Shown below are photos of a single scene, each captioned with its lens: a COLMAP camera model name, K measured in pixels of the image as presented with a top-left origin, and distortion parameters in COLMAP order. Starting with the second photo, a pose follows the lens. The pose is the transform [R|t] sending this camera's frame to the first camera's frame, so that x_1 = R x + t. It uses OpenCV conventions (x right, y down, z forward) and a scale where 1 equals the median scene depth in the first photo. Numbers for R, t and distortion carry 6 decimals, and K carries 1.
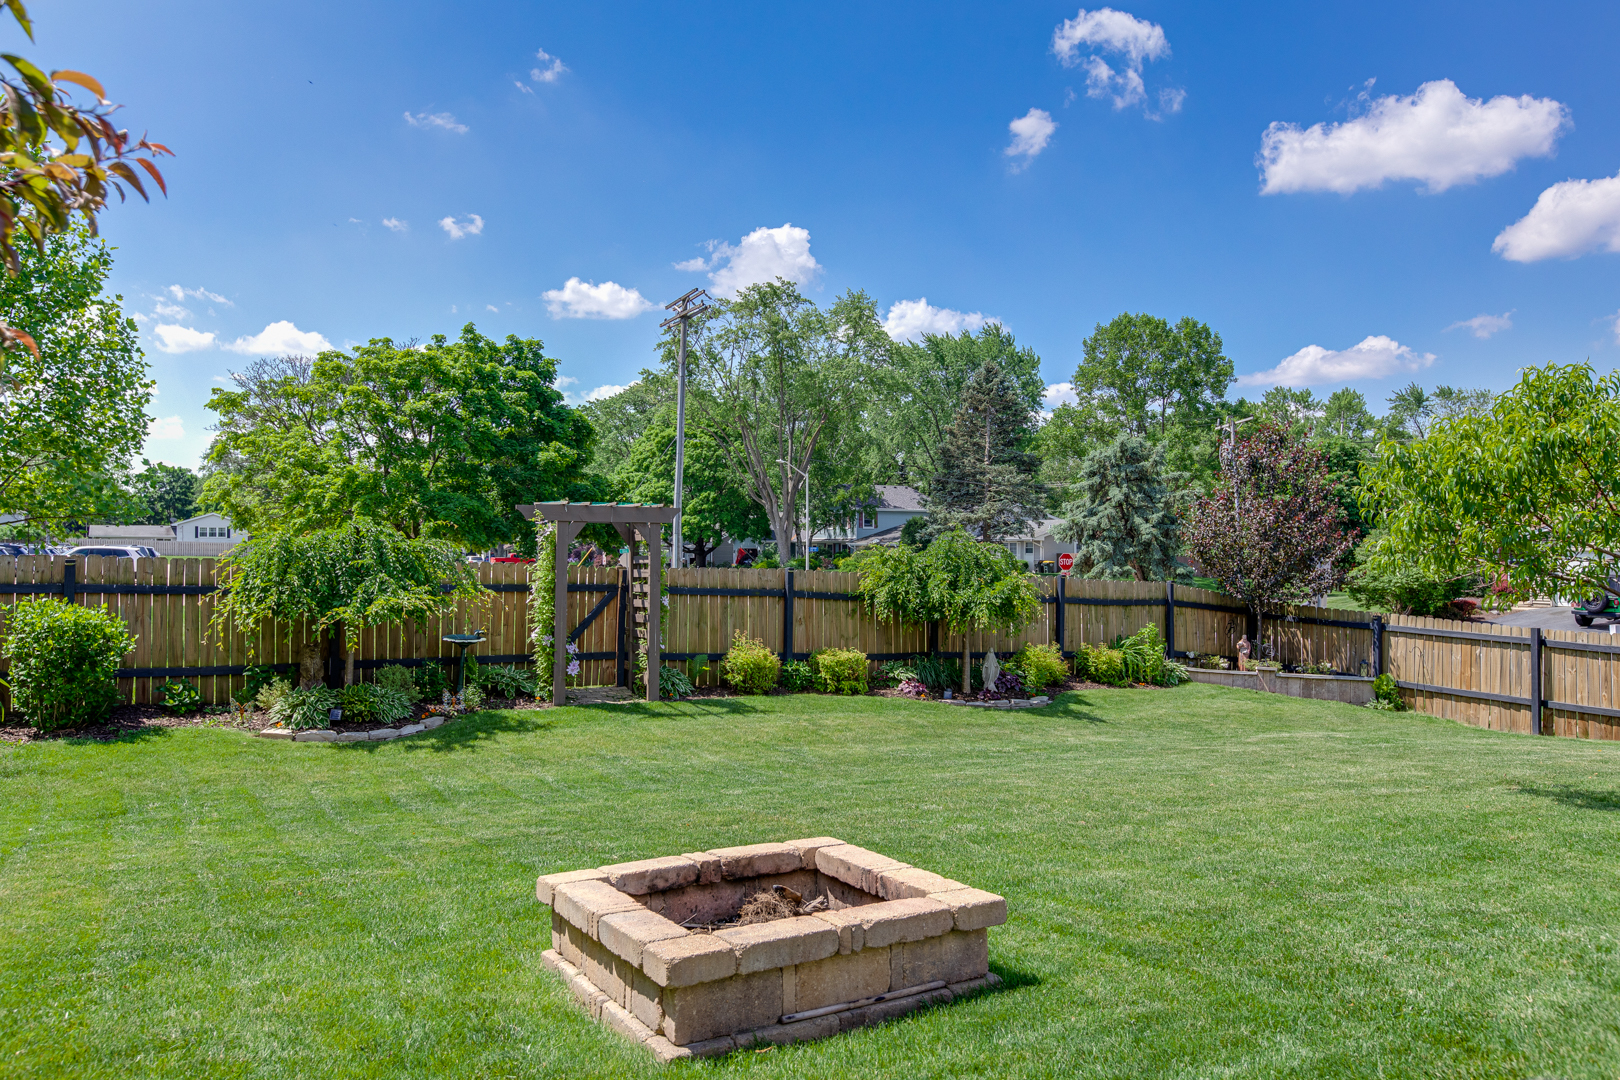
lens RADIAL K [[1189.3, 0, 810.0], [0, 1189.3, 540.0], [0, 0, 1]] dist [0.006936, 0.002260]
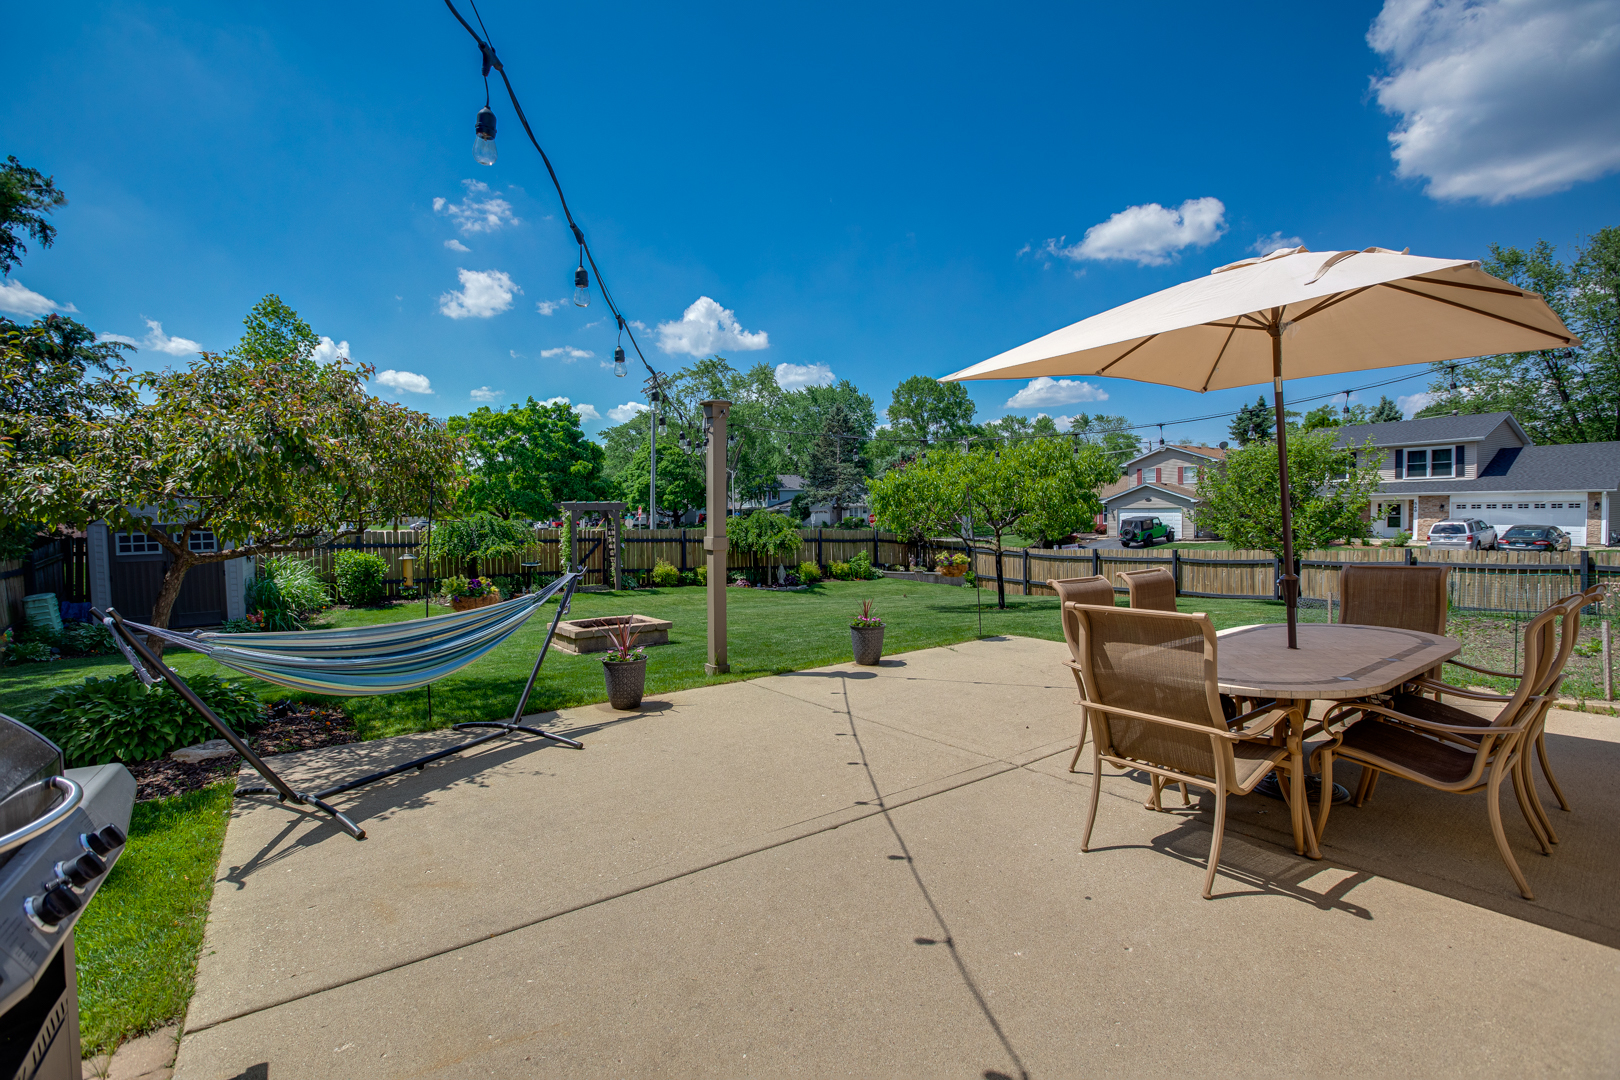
lens RADIAL K [[738.5, 0, 810.0], [0, 738.5, 540.0], [0, 0, 1]] dist [-0.044166, 0.000211]
pose [[0.997090, -0.023246, 0.072606, 0.098295], [0.019798, 0.998658, 0.047864, -0.013247], [-0.073621, -0.046288, 0.996212, -0.301317]]
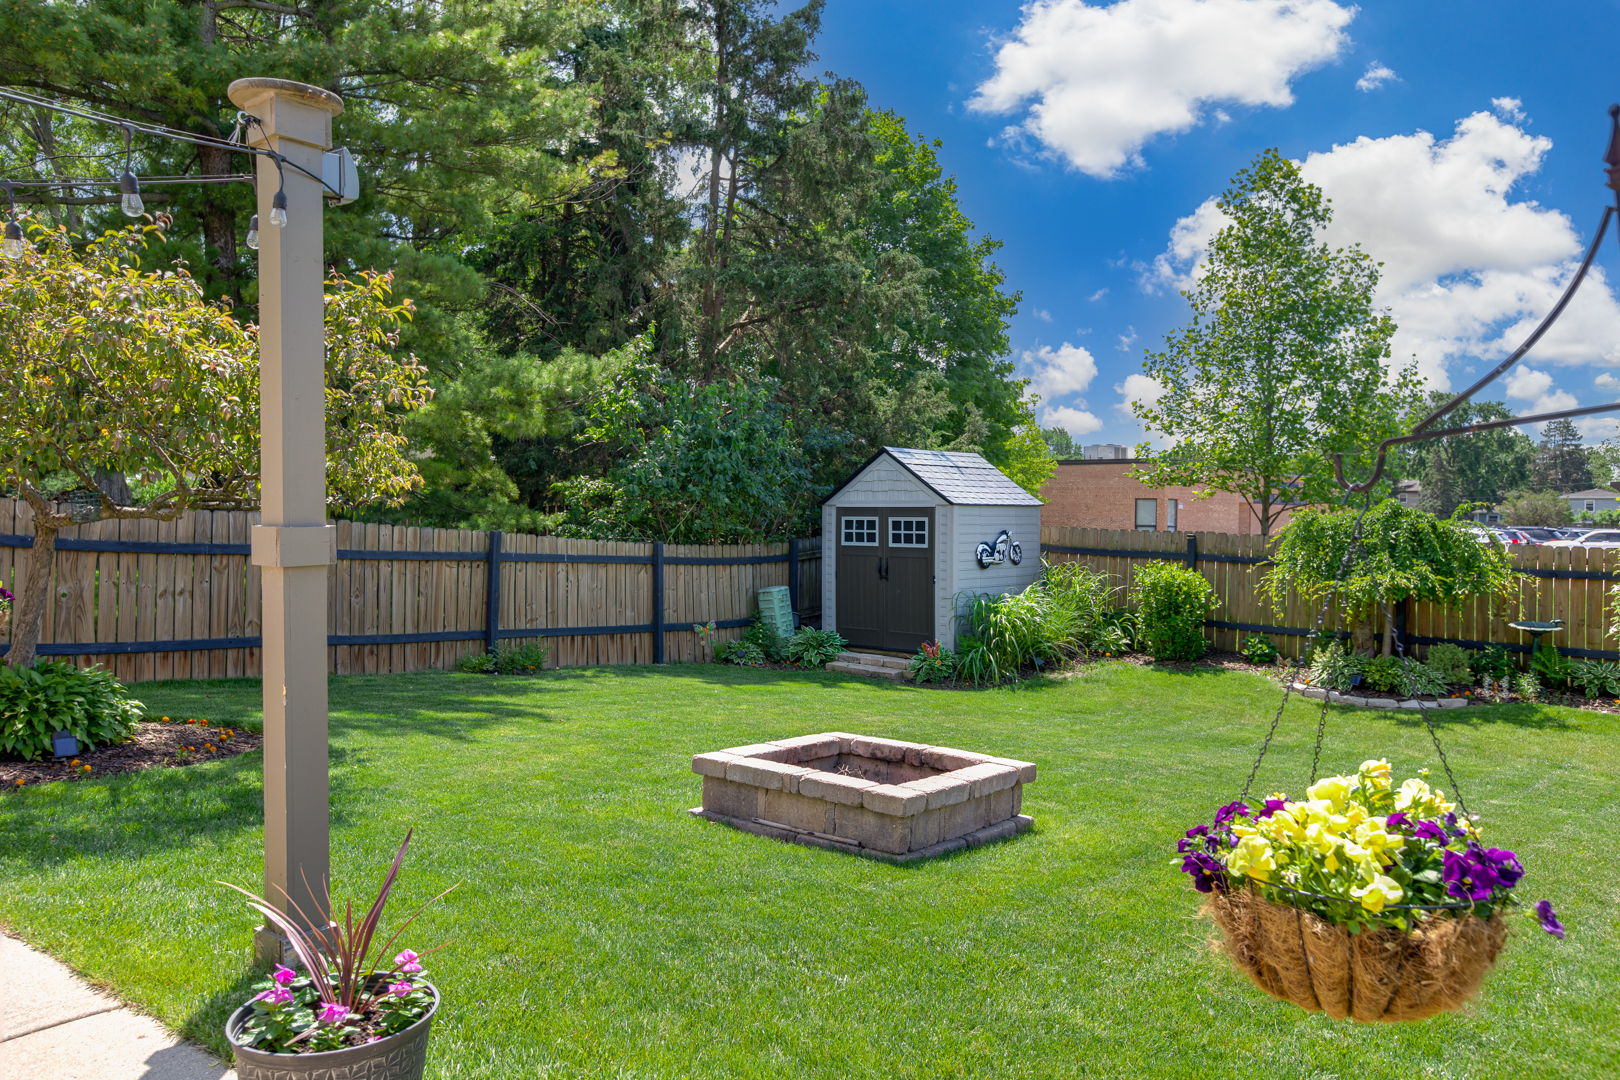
lens RADIAL K [[1189.3, 0, 810.0], [0, 1189.3, 540.0], [0, 0, 1]] dist [0.006936, 0.002260]
pose [[0.328114, 0.025469, -0.944295, 0.308140], [-0.005418, 0.999671, 0.025080, -0.005232], [0.944623, -0.003113, 0.328144, 0.104644]]
